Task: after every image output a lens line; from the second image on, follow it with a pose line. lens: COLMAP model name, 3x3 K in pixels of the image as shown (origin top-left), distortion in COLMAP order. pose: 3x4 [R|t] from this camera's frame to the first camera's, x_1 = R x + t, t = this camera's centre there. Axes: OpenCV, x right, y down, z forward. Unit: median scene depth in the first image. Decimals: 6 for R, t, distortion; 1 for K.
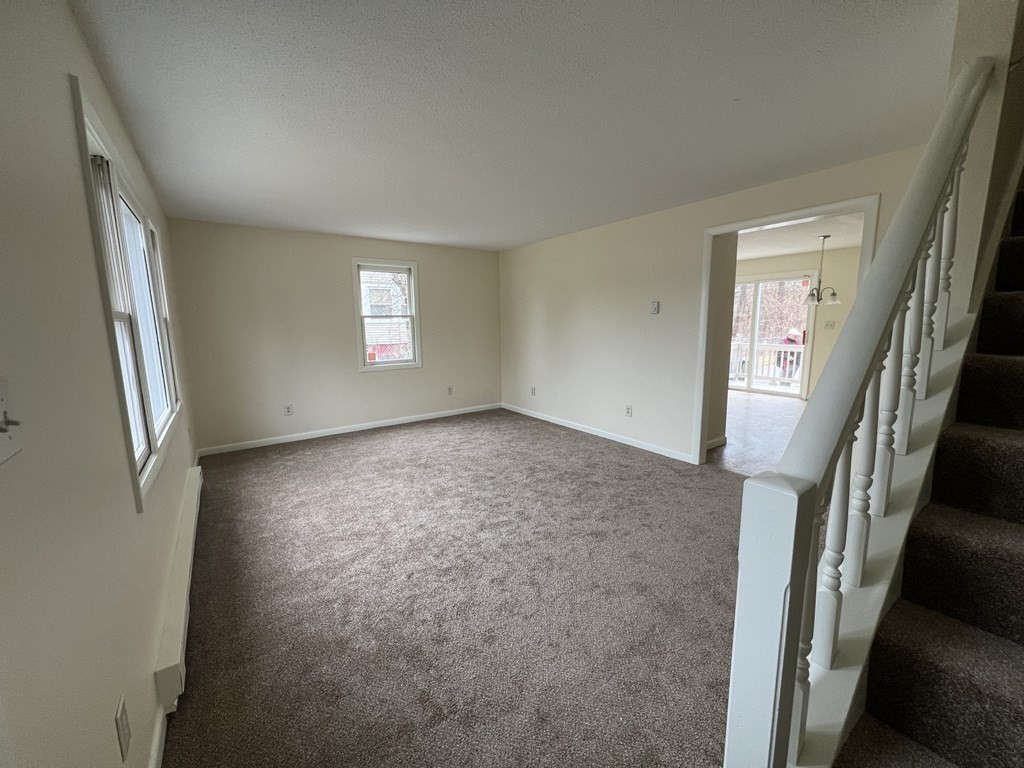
lens RADIAL K [[410.9, 0, 513.6], [0, 410.9, 378.3], [0, 0, 1]] dist [-0.000234, -0.000062]
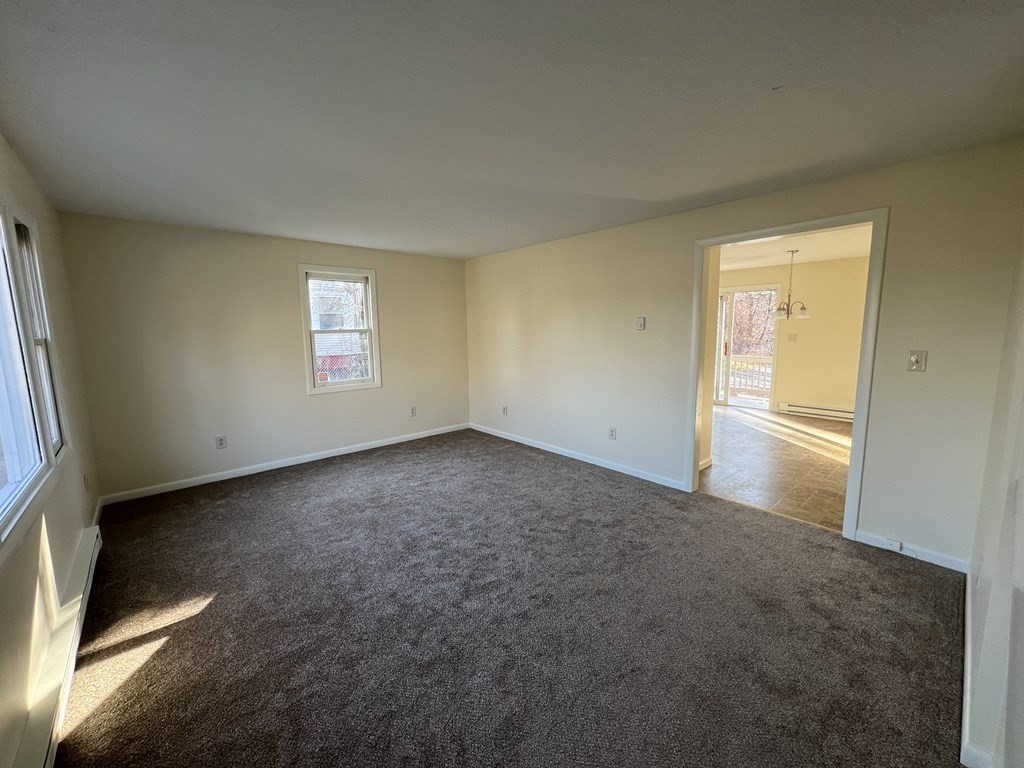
lens RADIAL K [[410.9, 0, 513.0], [0, 410.9, 379.9], [0, 0, 1]] dist [-0.000234, -0.000062]
pose [[0.994326, -0.012812, 0.105600, -0.043094], [0.014430, 0.999790, -0.014571, -0.033626], [-0.105391, 0.016012, 0.994302, 0.105630]]
